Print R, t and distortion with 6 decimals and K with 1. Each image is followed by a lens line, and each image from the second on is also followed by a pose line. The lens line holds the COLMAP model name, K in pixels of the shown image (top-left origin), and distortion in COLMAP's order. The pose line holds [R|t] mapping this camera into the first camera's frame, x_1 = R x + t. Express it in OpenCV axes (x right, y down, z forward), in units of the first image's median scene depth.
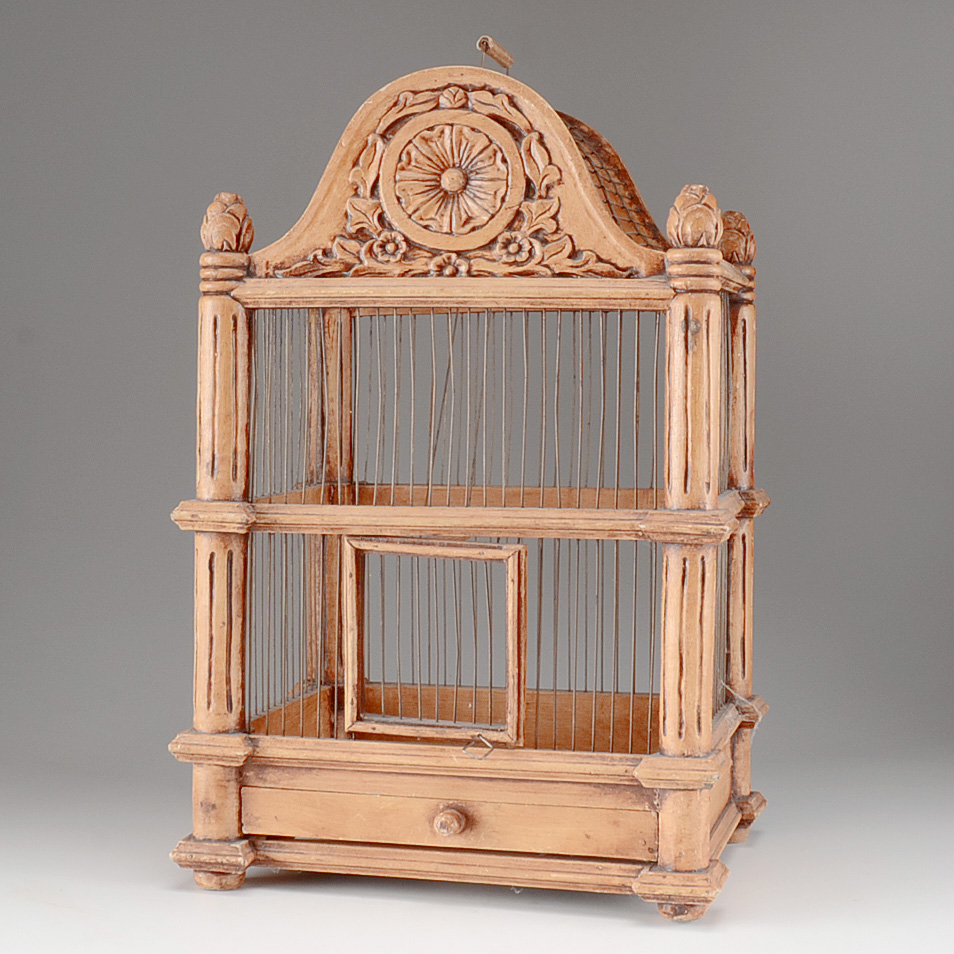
lens RADIAL K [[1858.5, 0, 471.7], [0, 1858.5, 479.2], [0, 0, 1]] dist [-0.068040, 0.000000]
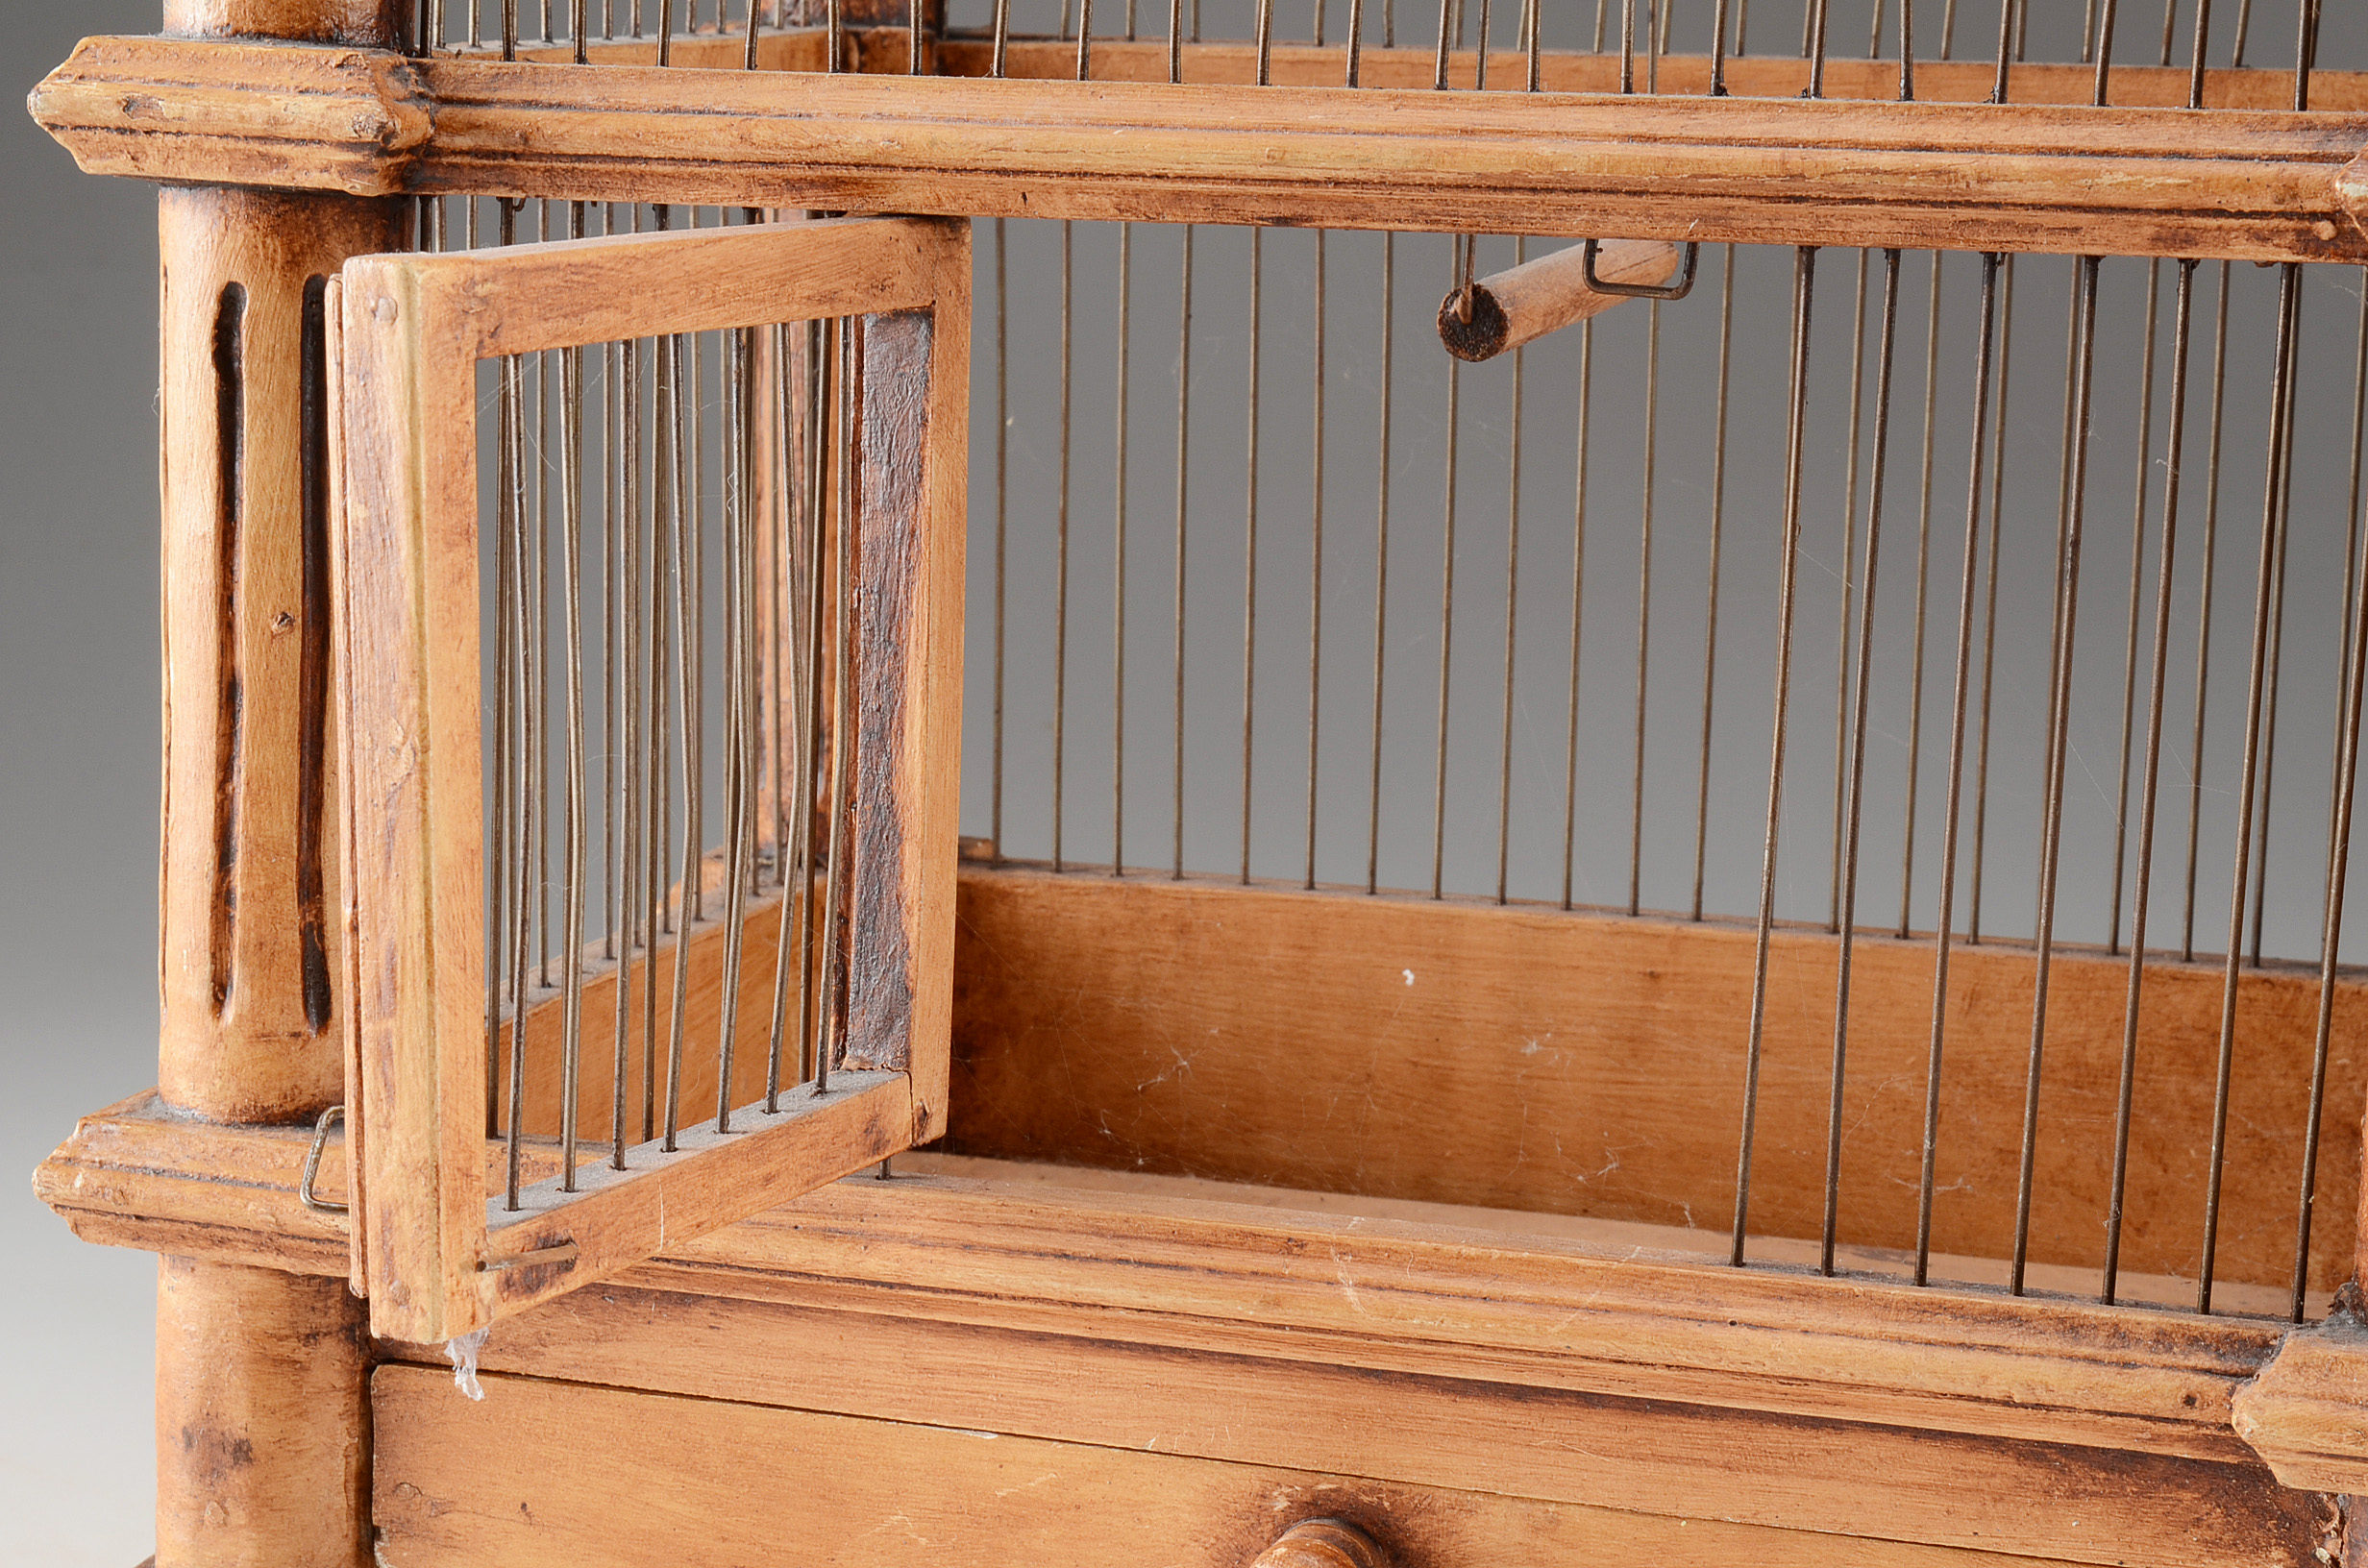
lens RADIAL K [[4699.8, 0, 1180.5], [0, 4699.8, 783.6], [0, 0, 1]] dist [0.071408, 0.000000]
pose [[0.998809, 0.028443, -0.039643, -0.008686], [-0.023385, 0.992173, 0.122663, 0.027906], [0.042822, -0.121590, 0.991656, 0.472532]]
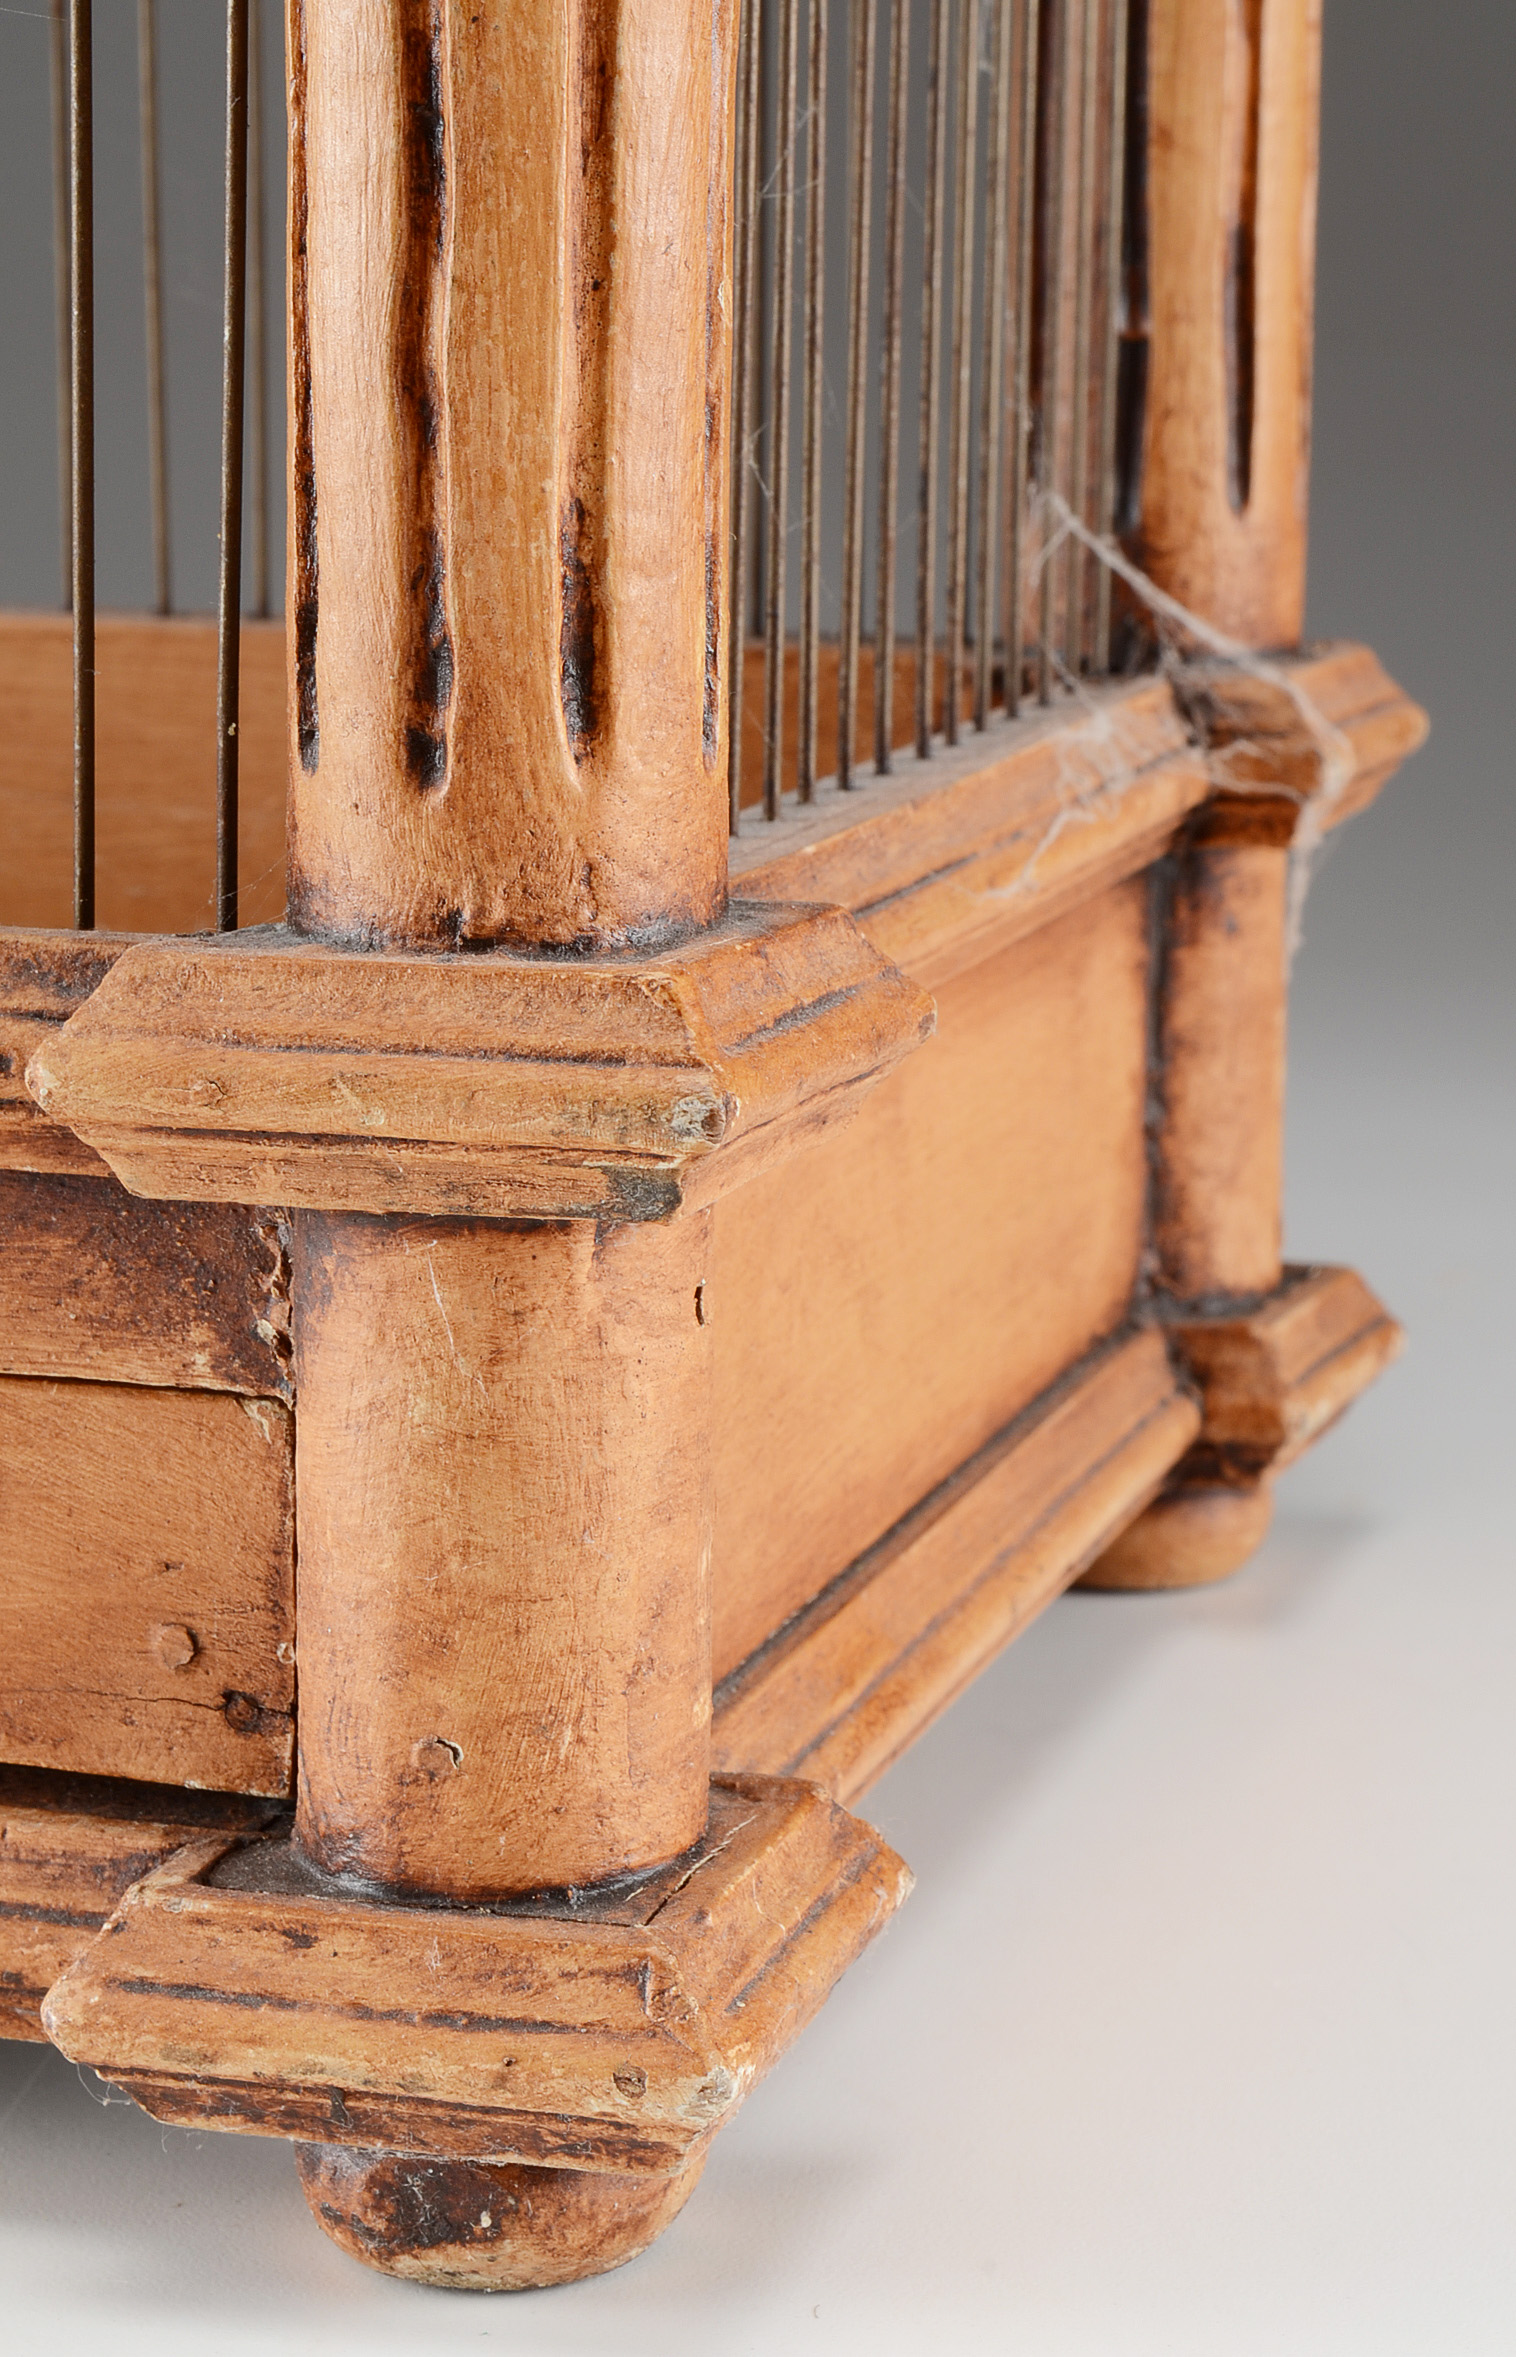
lens RADIAL K [[5383.8, 0, 762.6], [0, 5383.8, 1188.0], [0, 0, 1]] dist [0.071745, 0.000000]
pose [[0.999390, 0.011265, -0.033057, 0.139343], [-0.006195, 0.988721, 0.149642, 0.109229], [0.034370, -0.149346, 0.988187, 0.635232]]
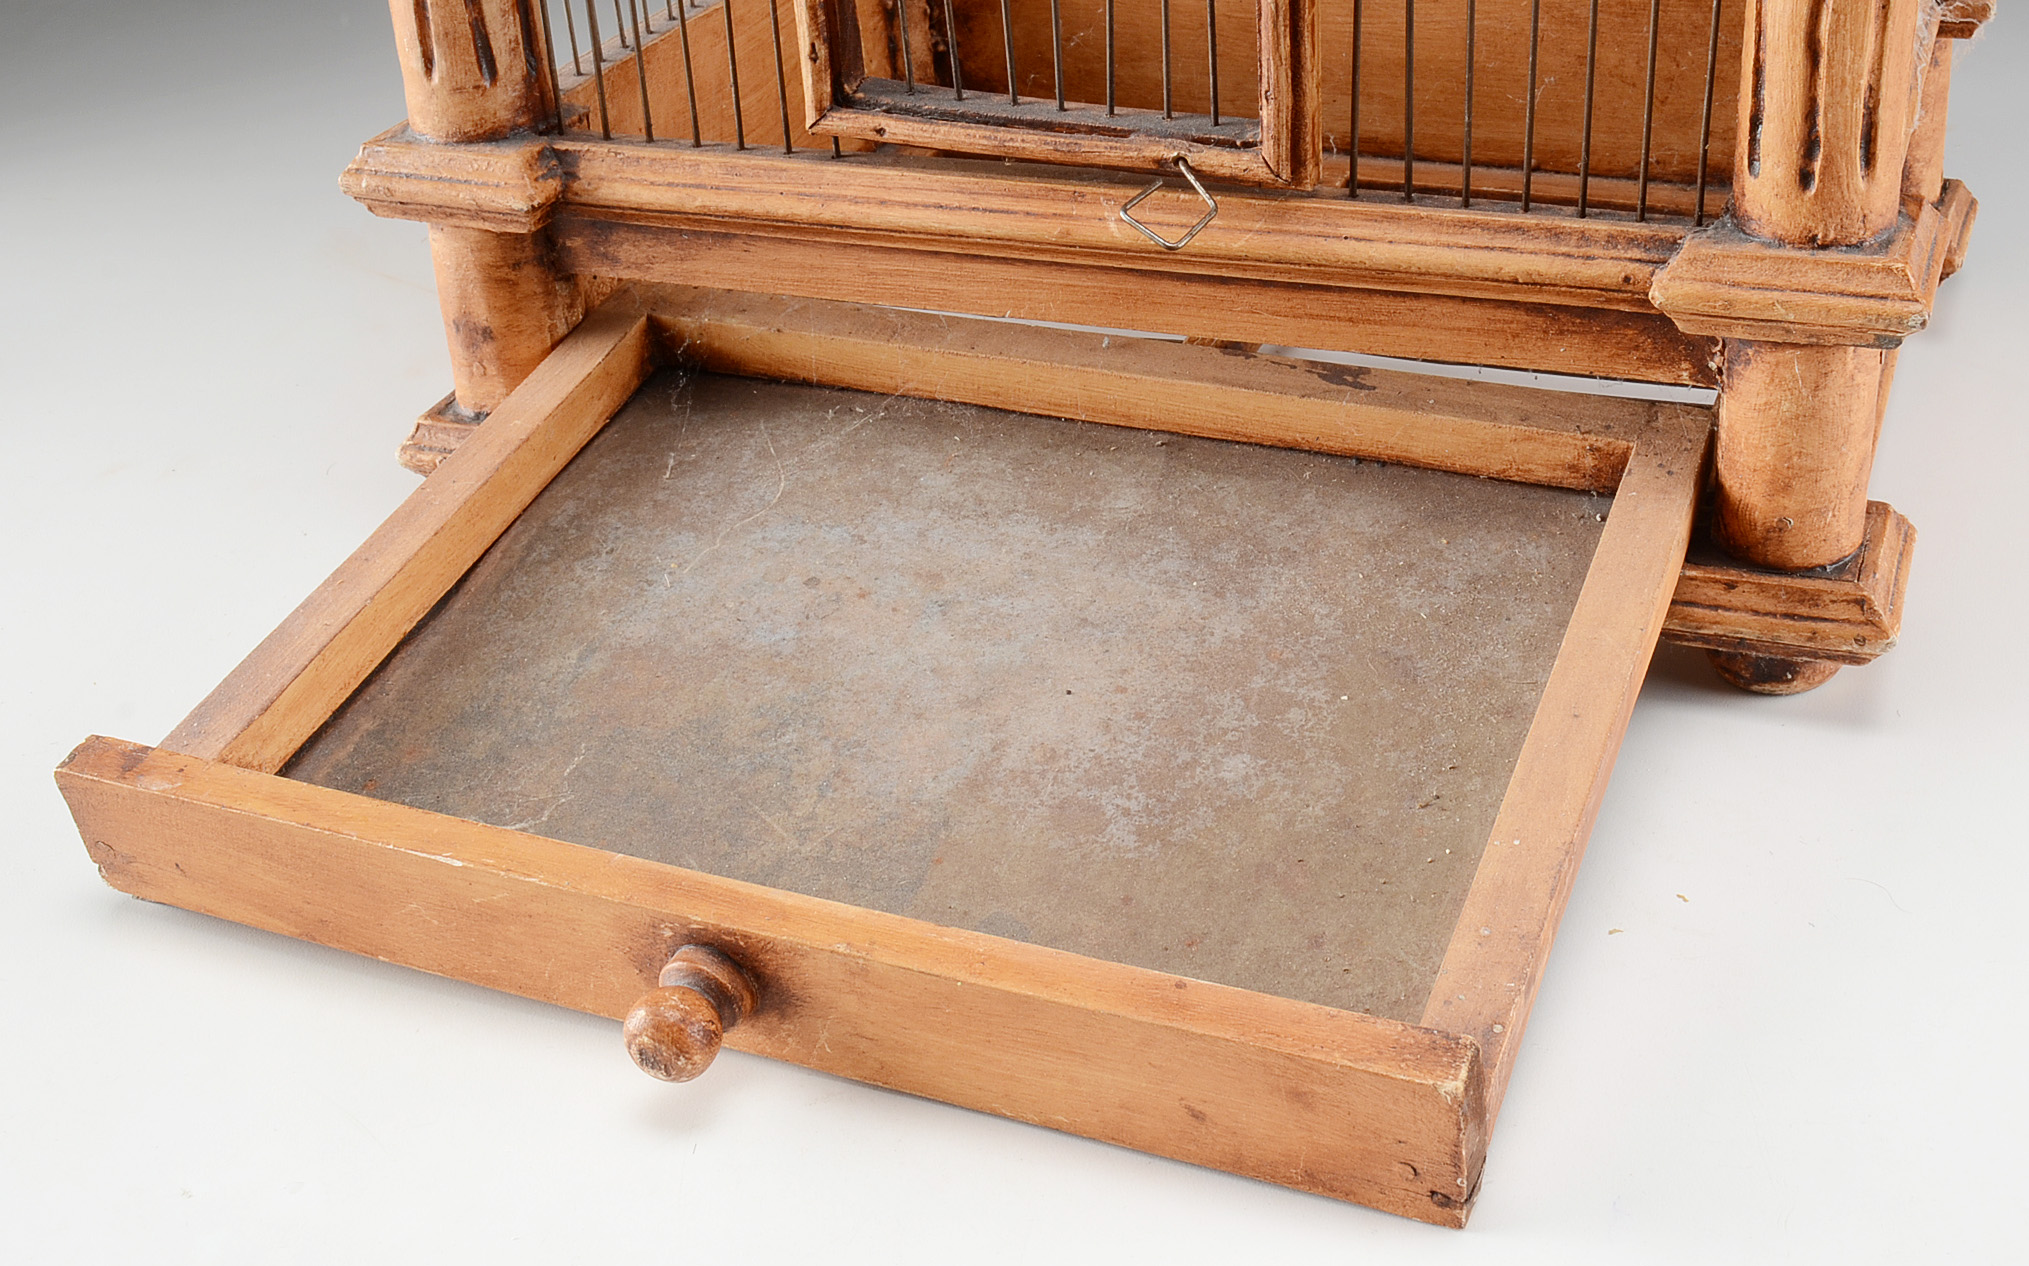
lens RADIAL K [[2448.5, 0, 1163.3], [0, 2448.5, 530.2], [0, 0, 1]] dist [-0.081682, 0.000000]
pose [[0.995473, -0.003190, -0.094994, 0.041769], [0.043628, 0.903268, 0.426853, 0.011490], [0.084443, -0.429065, 0.899318, 0.573237]]
